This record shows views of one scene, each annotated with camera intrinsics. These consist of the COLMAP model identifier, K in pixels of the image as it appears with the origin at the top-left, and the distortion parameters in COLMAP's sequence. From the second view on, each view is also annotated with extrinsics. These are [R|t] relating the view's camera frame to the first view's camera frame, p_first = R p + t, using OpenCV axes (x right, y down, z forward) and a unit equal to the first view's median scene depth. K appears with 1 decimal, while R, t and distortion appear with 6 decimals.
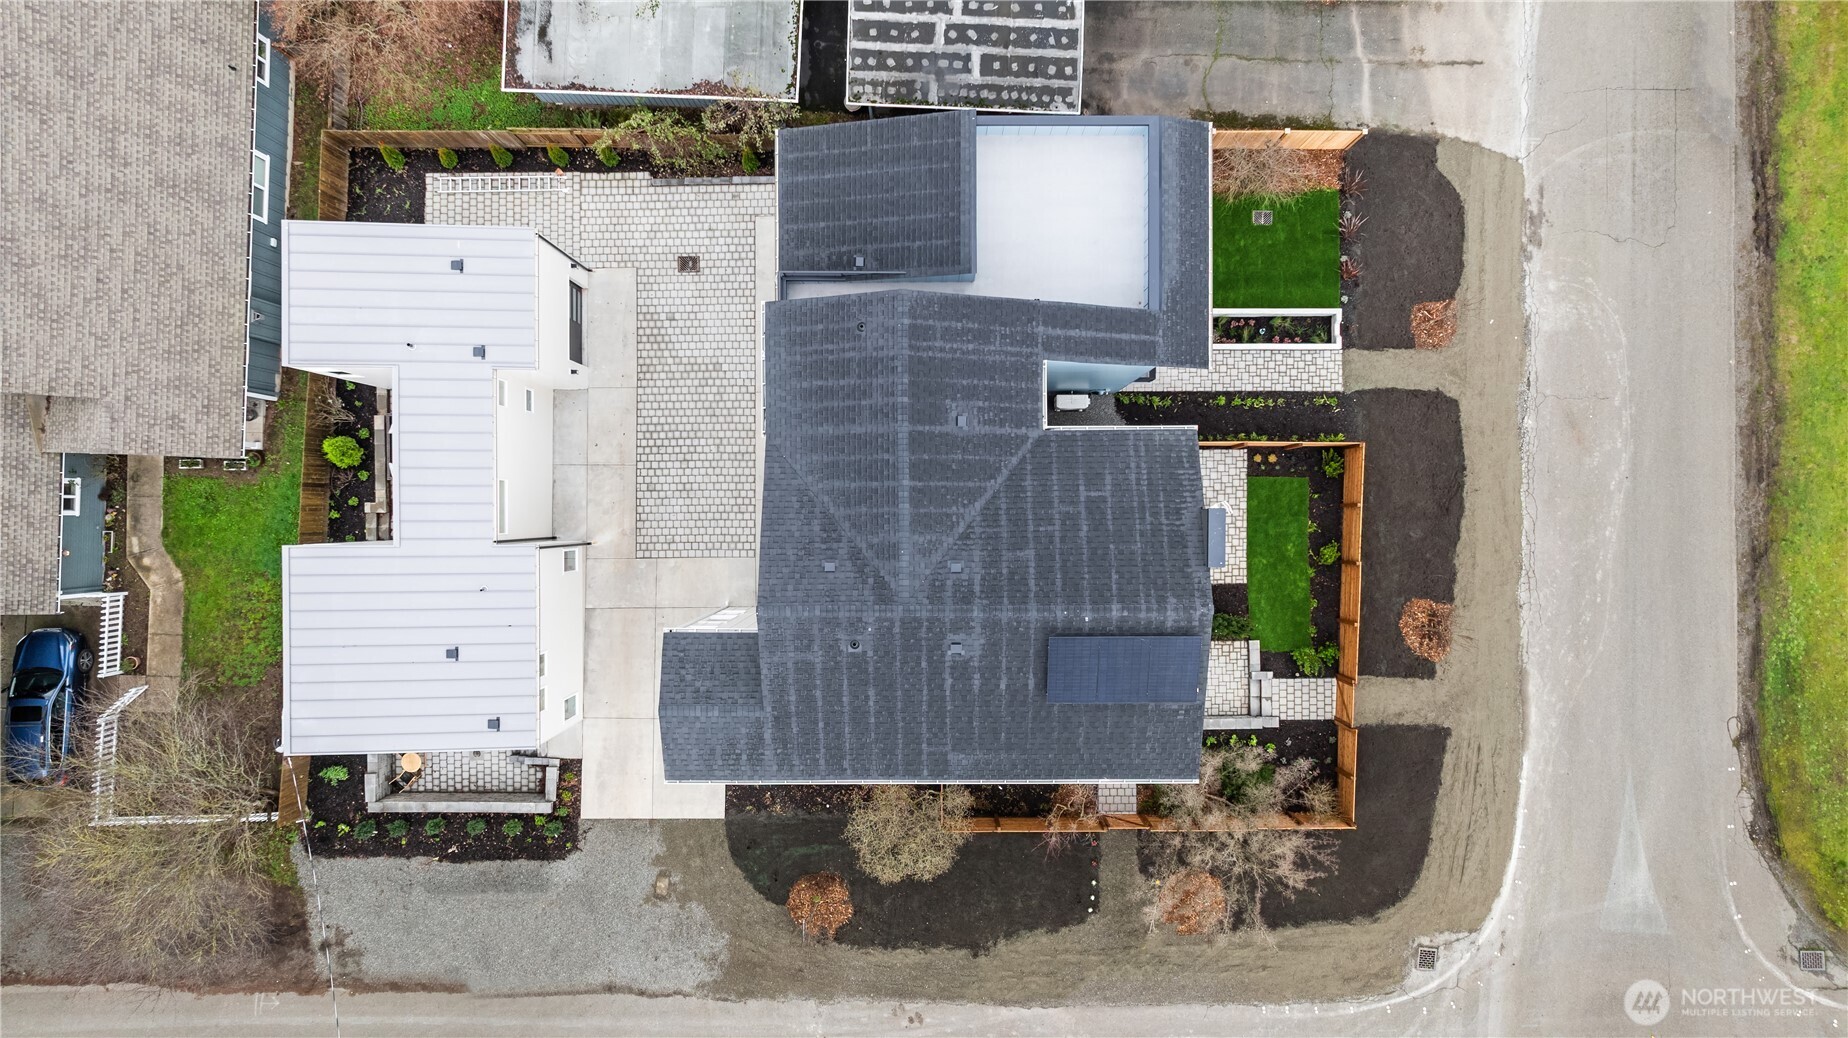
lens RADIAL K [[1323.4, 0, 924.6], [0, 1323.4, 518.8], [0, 0, 1]] dist [-0.010699, -0.000844]
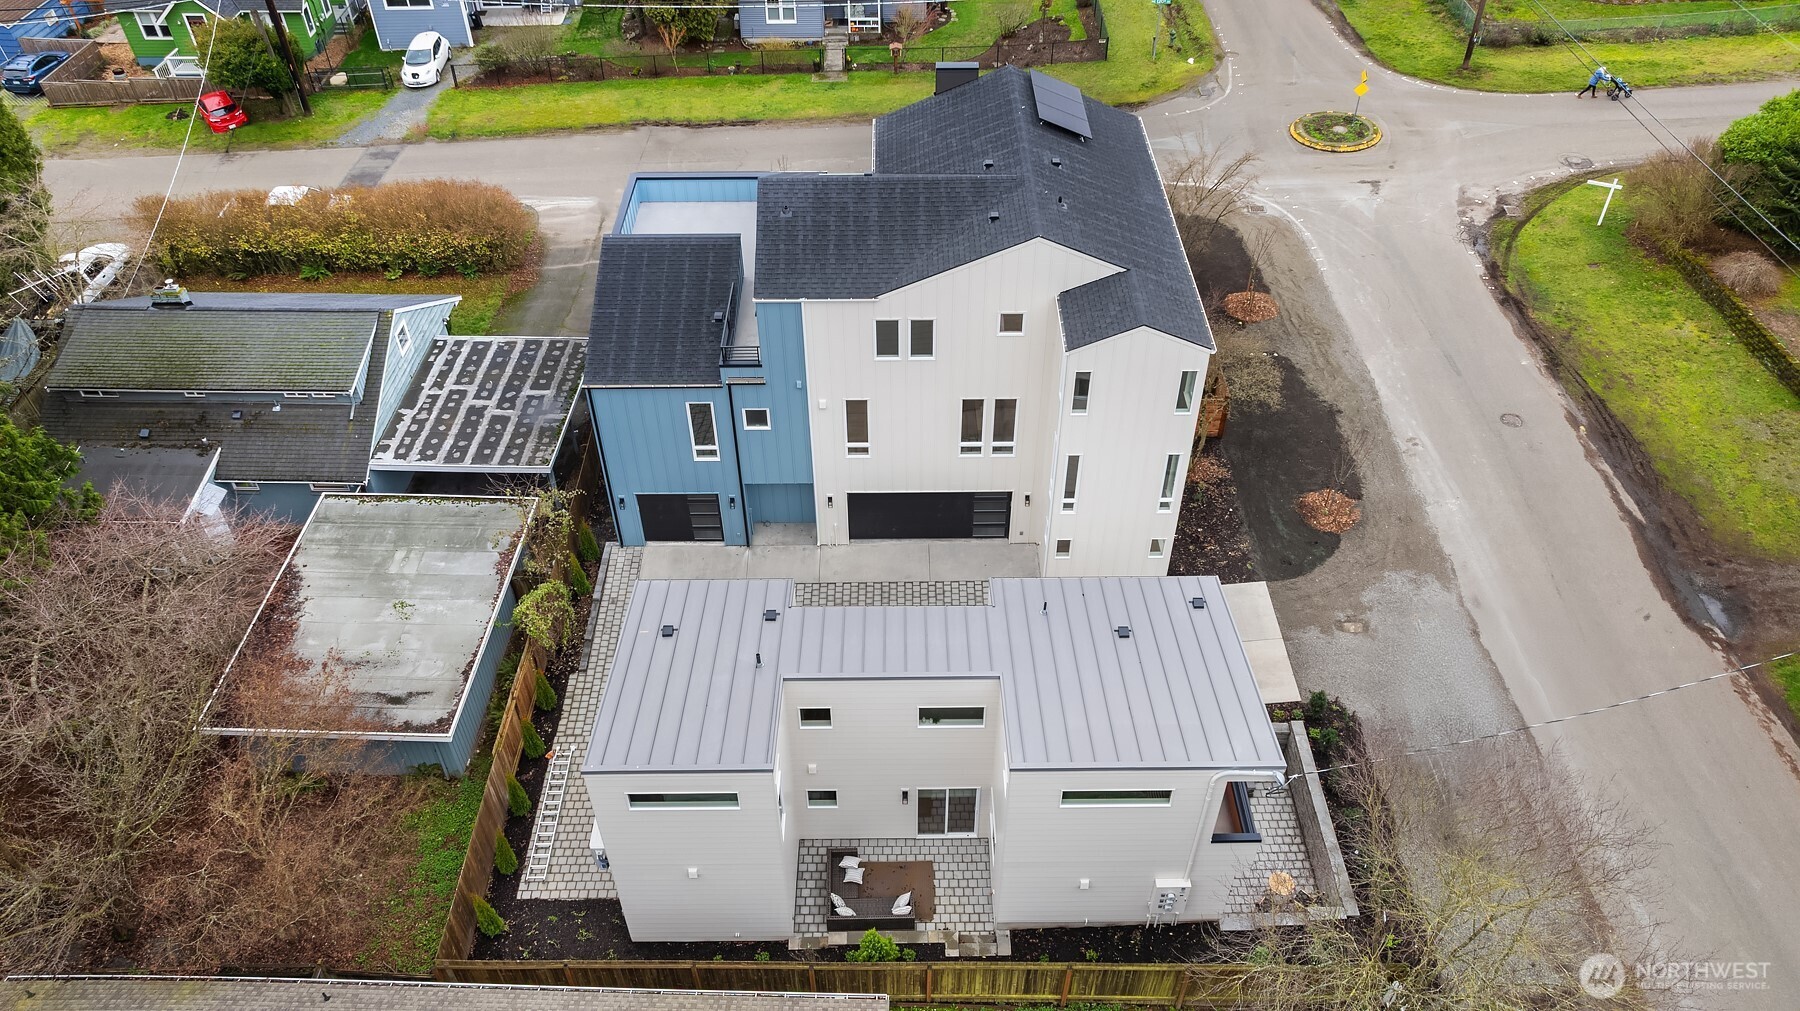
lens RADIAL K [[1289.0, 0, 900.1], [0, 1289.0, 504.9], [0, 0, 1]] dist [-0.010699, -0.000844]
pose [[-0.003756, -0.661381, 0.750041, -0.812842], [0.999947, -0.009686, -0.003534, -0.033306], [0.009603, 0.749988, 0.661382, 0.341473]]
